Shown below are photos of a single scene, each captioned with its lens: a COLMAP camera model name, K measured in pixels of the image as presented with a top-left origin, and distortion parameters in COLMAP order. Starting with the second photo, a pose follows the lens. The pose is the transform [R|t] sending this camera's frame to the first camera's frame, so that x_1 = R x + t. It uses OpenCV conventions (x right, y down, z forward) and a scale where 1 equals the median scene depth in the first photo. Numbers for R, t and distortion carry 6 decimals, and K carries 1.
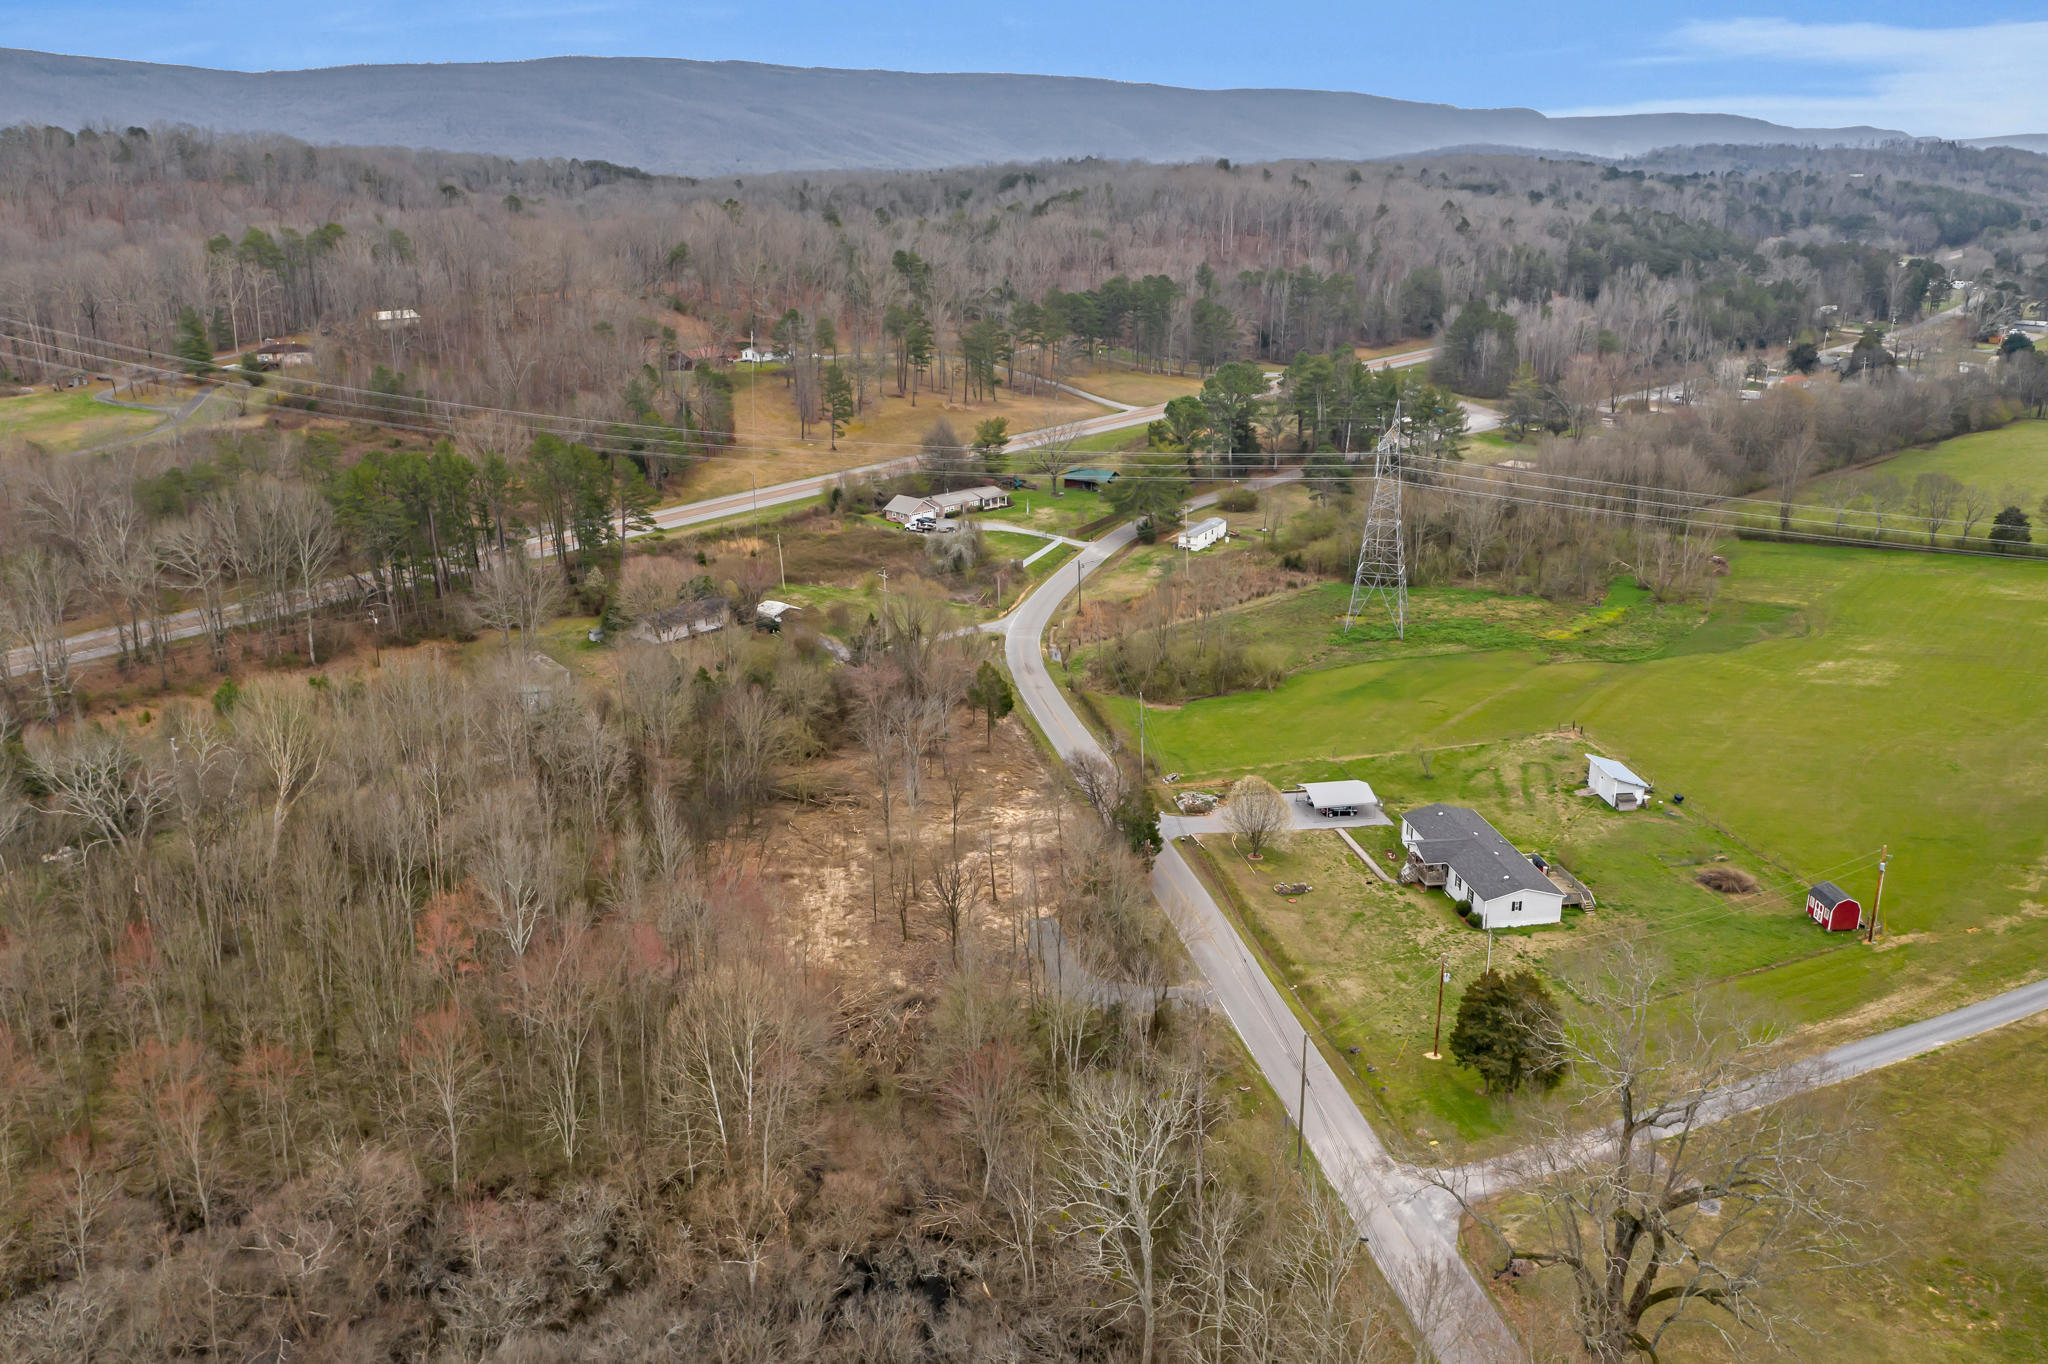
lens RADIAL K [[1635.5, 0, 1024.0], [0, 1635.5, 682.0], [0, 0, 1]] dist [-0.007088, 0.007948]
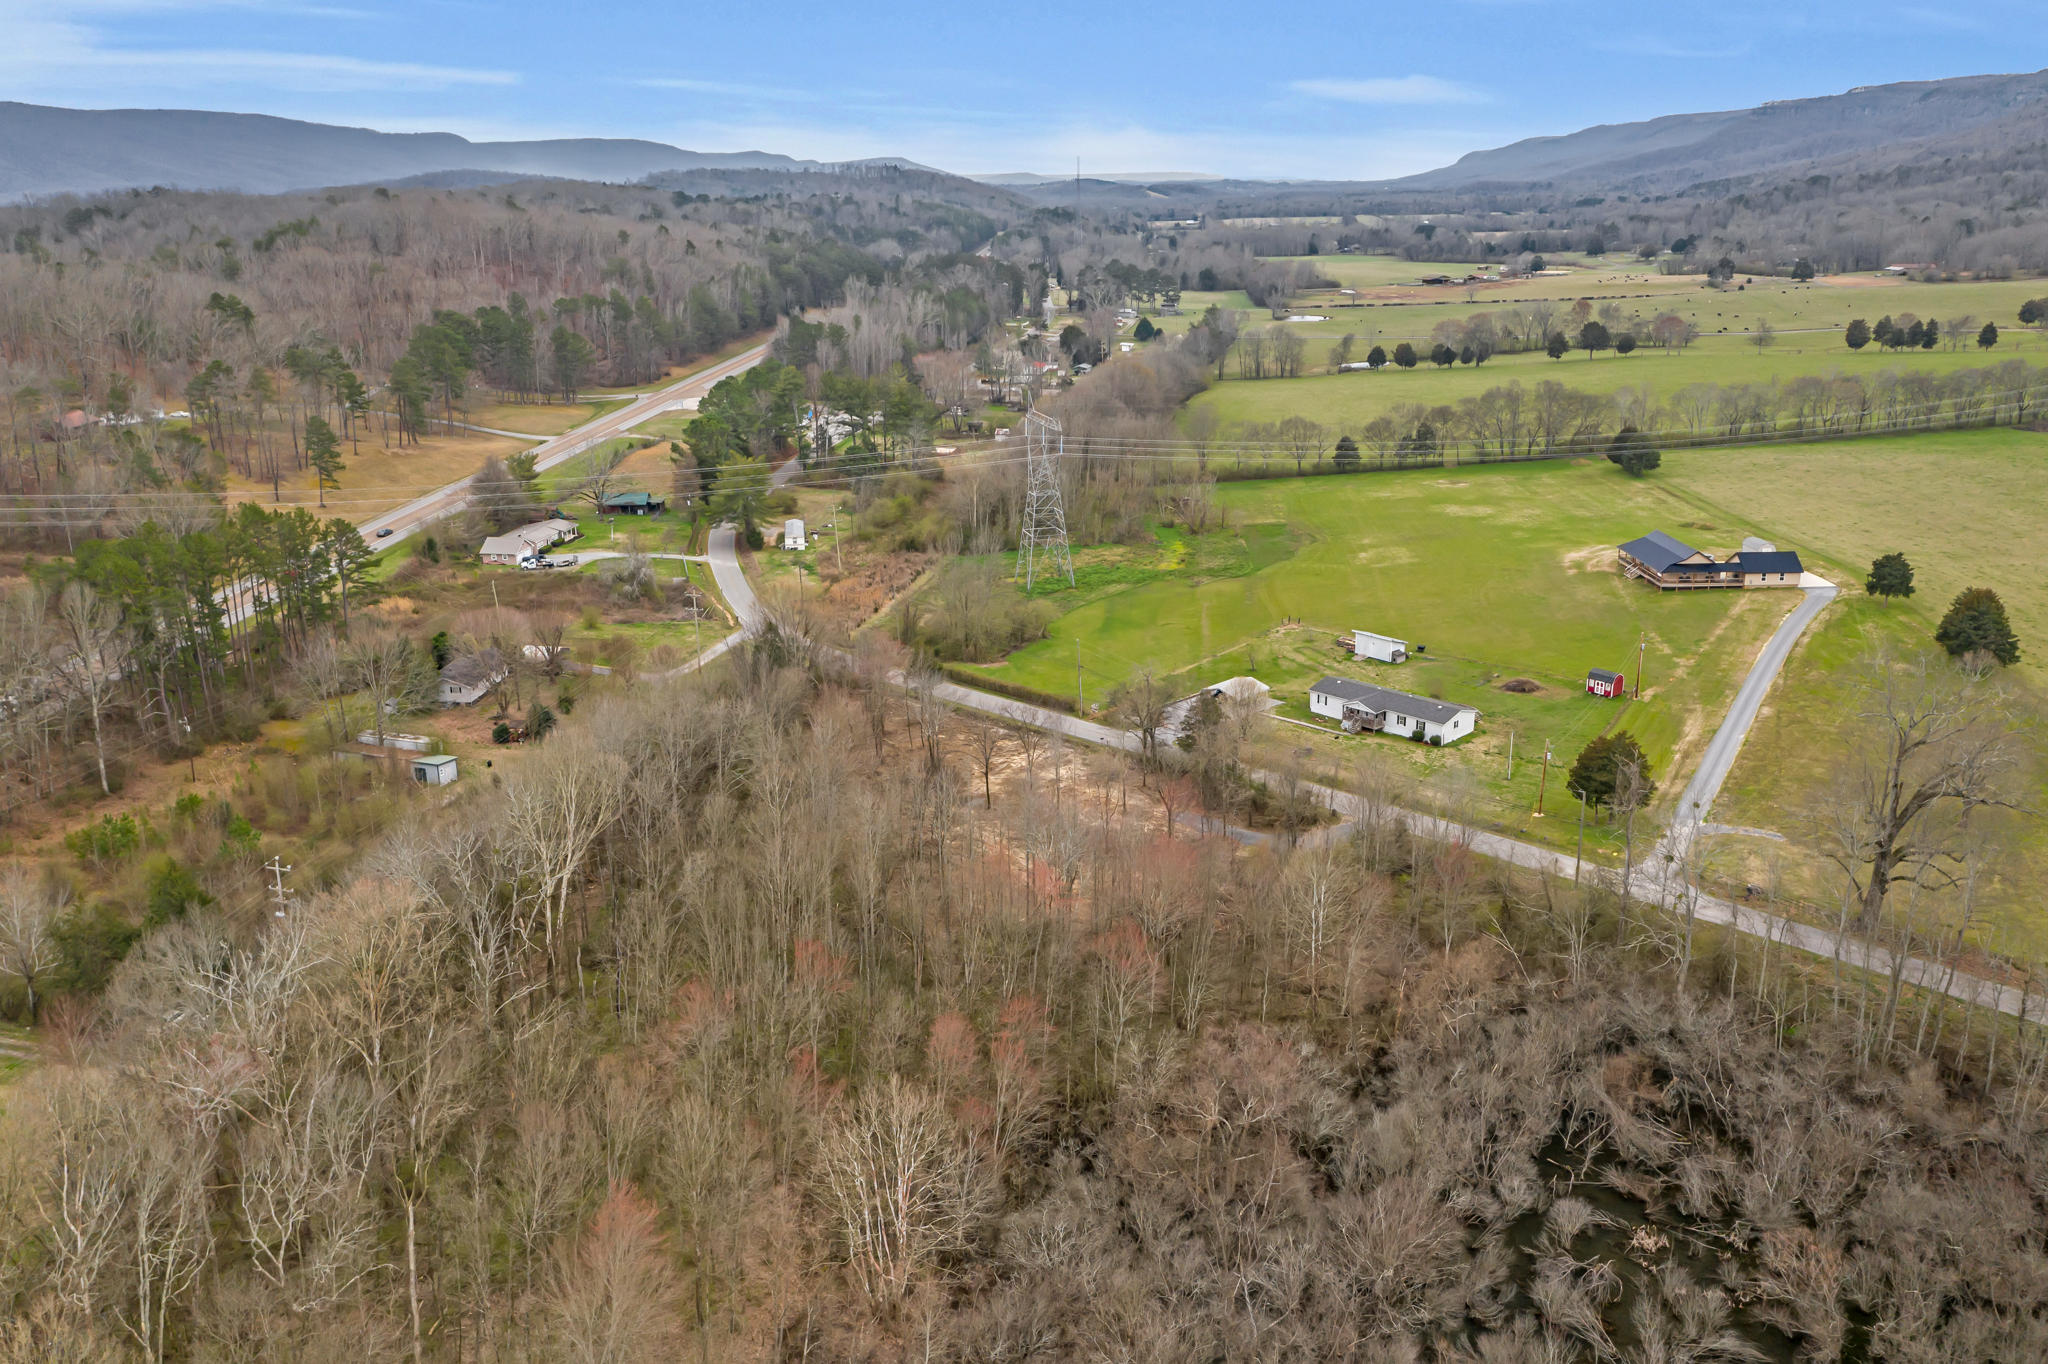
lens RADIAL K [[1635.2, 0, 1031.8], [0, 1635.2, 683.7], [0, 0, 1]] dist [-0.003669, 0.002163]
pose [[0.811246, -0.178079, 0.556927, -0.378389], [0.185000, 0.981734, 0.044431, -0.012587], [-0.554666, 0.066987, 0.829372, 0.022569]]
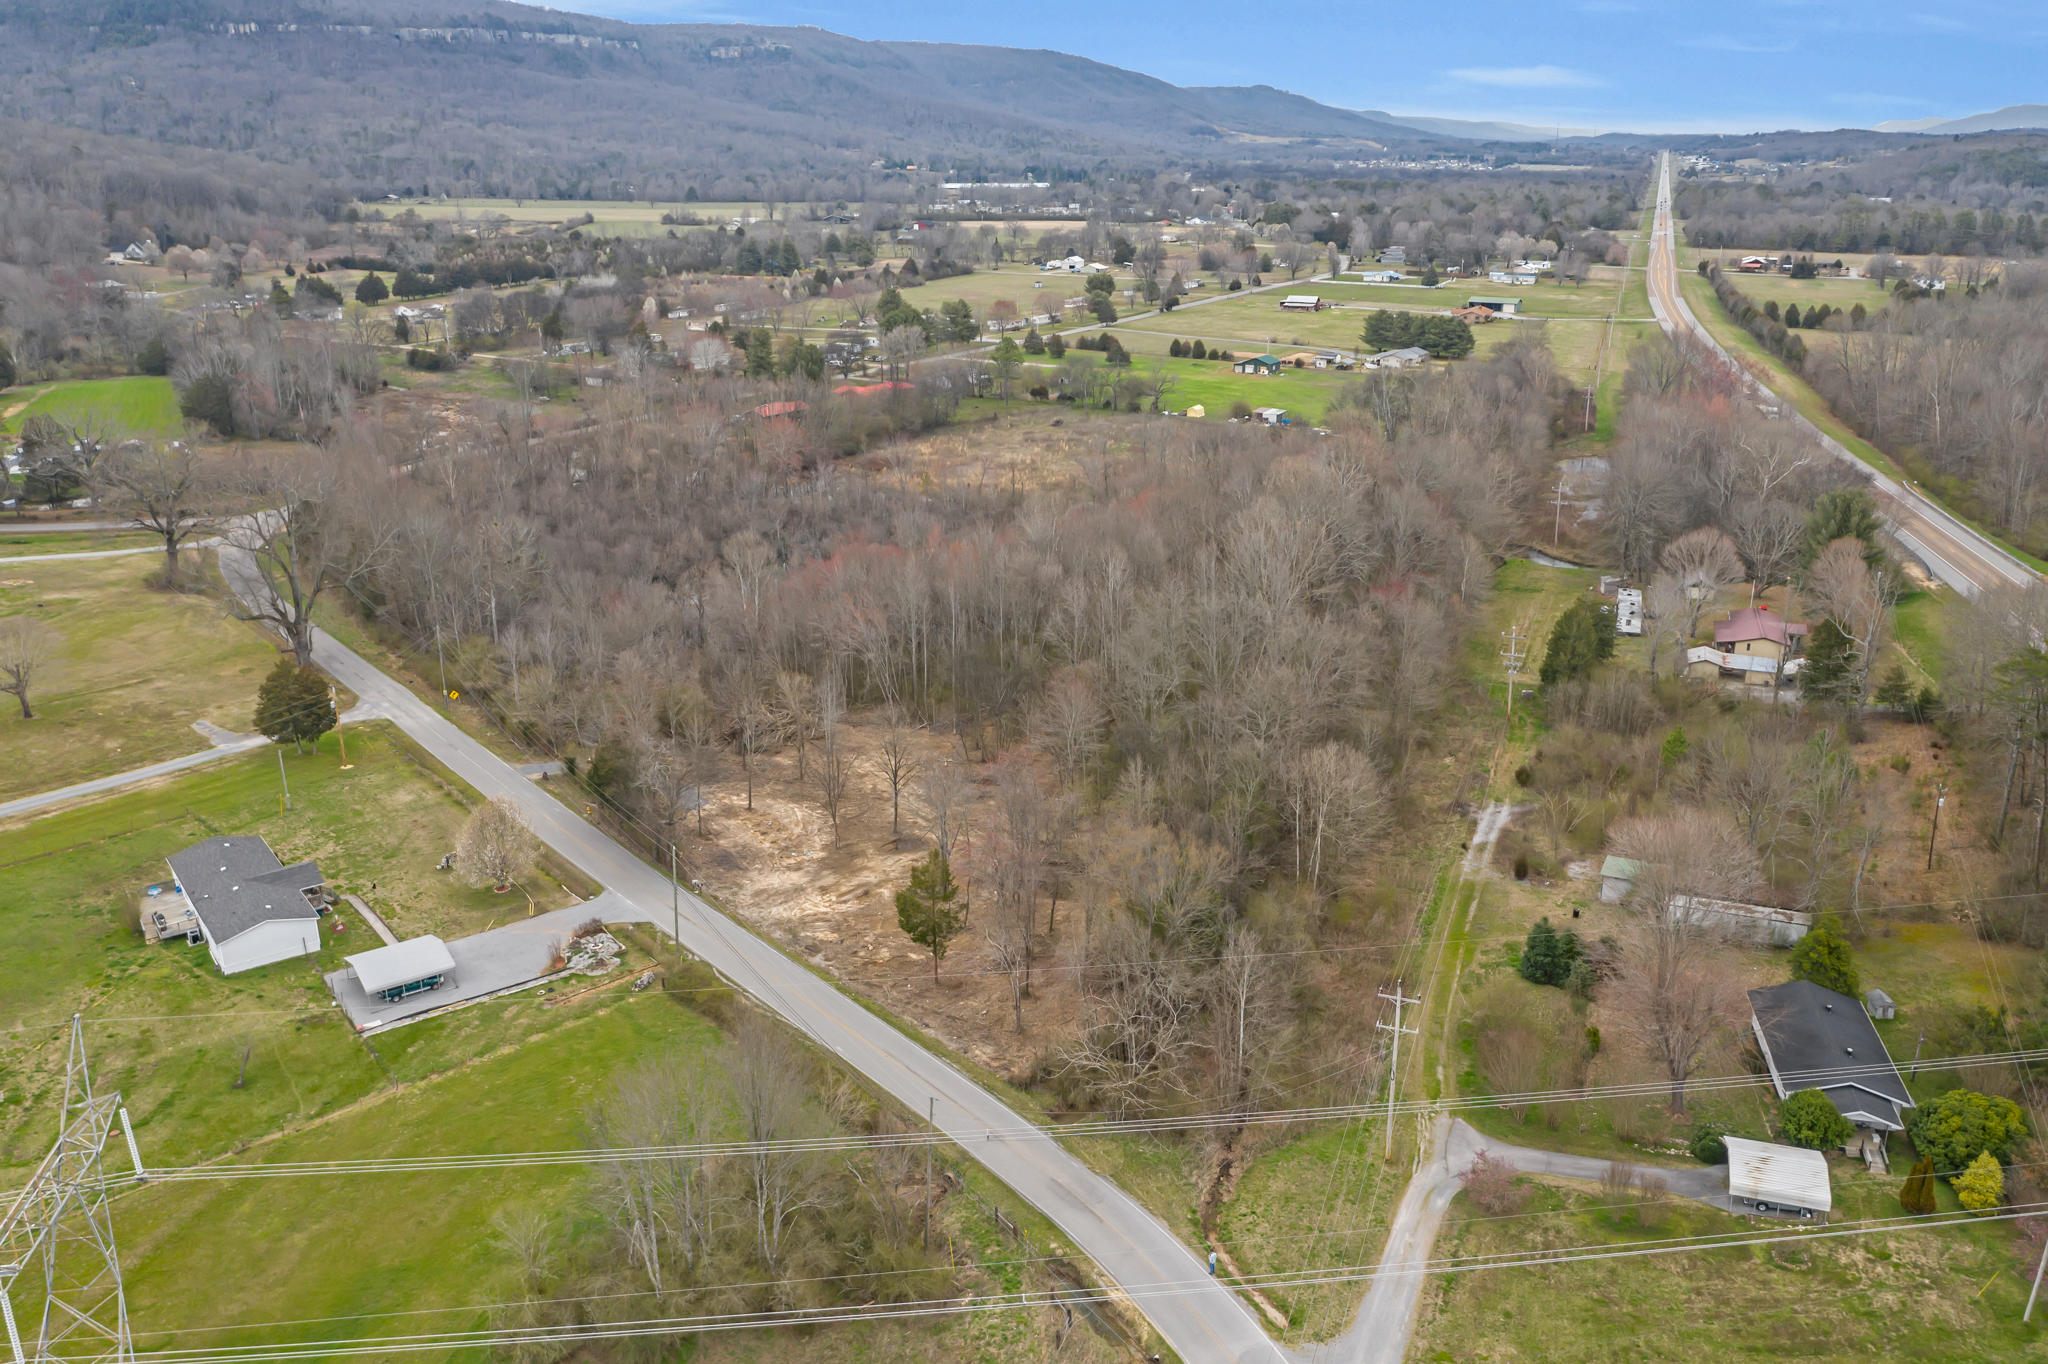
lens RADIAL K [[1618.4, 0, 1028.7], [0, 1618.4, 713.2], [0, 0, 1]] dist [-0.009819, 0.005557]
pose [[-0.881235, 0.172198, -0.440197, 0.143442], [-0.133884, 0.802211, 0.581835, -0.288662], [0.453321, 0.571668, -0.683882, 0.926130]]
